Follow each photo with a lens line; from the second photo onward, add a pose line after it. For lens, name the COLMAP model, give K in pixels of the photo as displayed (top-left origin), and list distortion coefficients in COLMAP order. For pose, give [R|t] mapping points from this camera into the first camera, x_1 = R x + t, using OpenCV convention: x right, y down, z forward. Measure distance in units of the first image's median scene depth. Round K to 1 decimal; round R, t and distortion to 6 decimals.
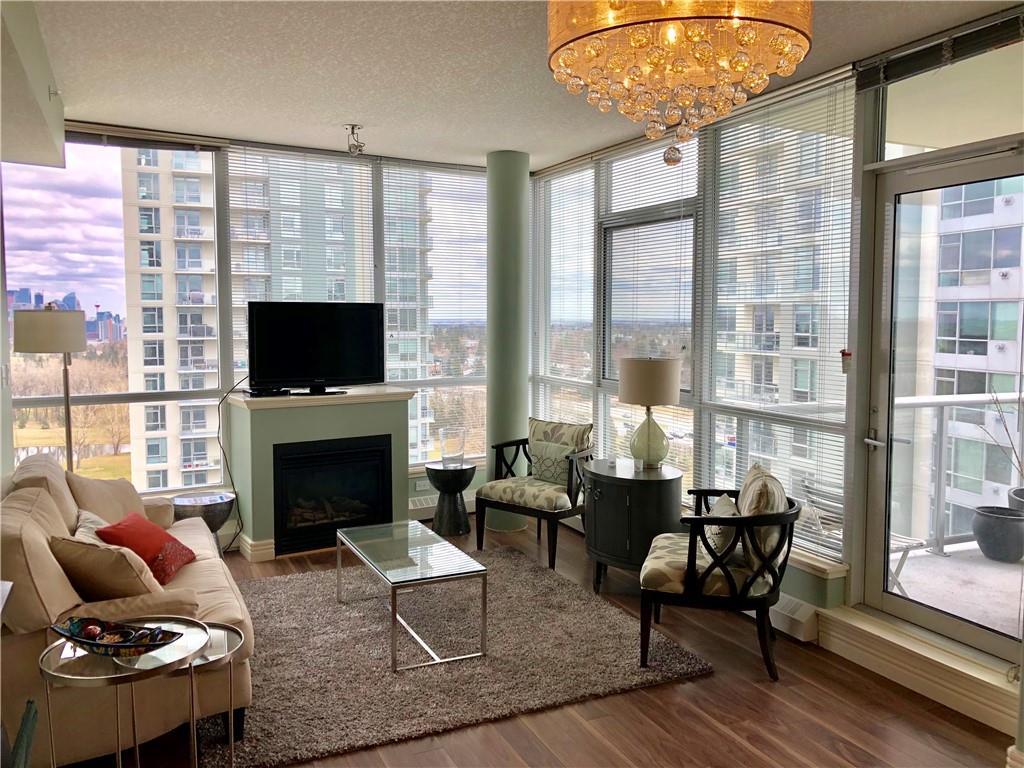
lens RADIAL K [[826.0, 0, 511.0], [0, 826.0, 384.0], [0, 0, 1]] dist [0.046829, -0.051875]
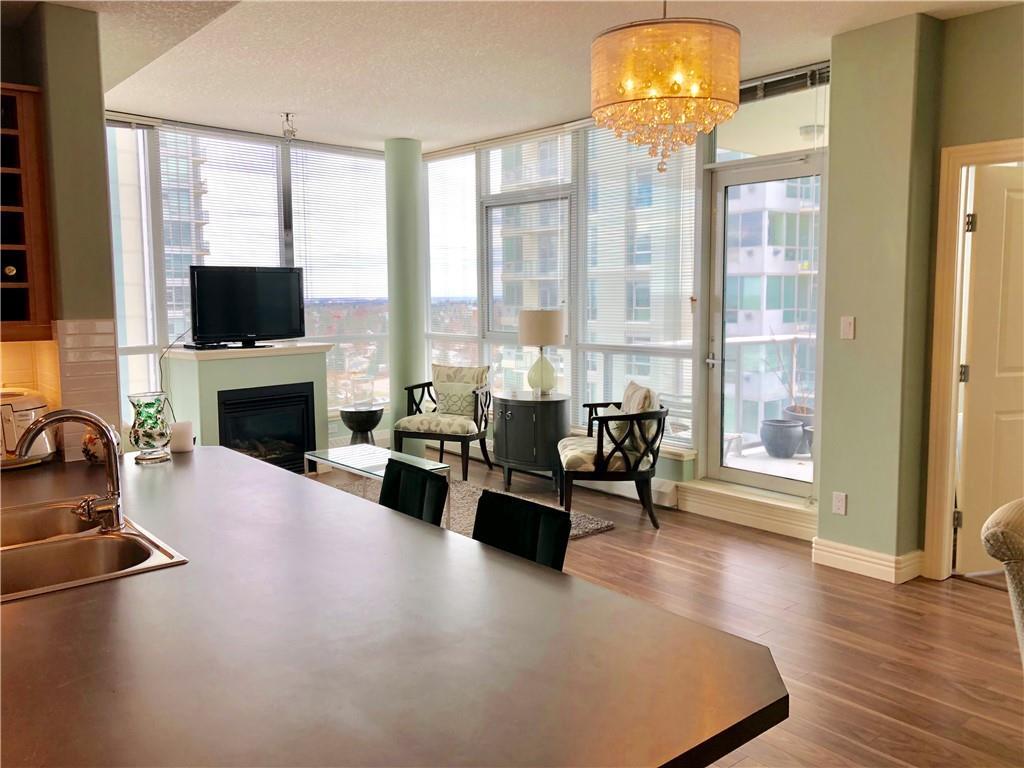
lens RADIAL K [[826.0, 0, 512.8], [0, 826.0, 381.4], [0, 0, 1]] dist [0.046829, -0.051875]
pose [[0.966844, -0.036035, 0.252811, -0.188725], [0.029994, 0.999166, 0.027710, 0.040769], [-0.253598, -0.019208, 0.967119, -0.212016]]
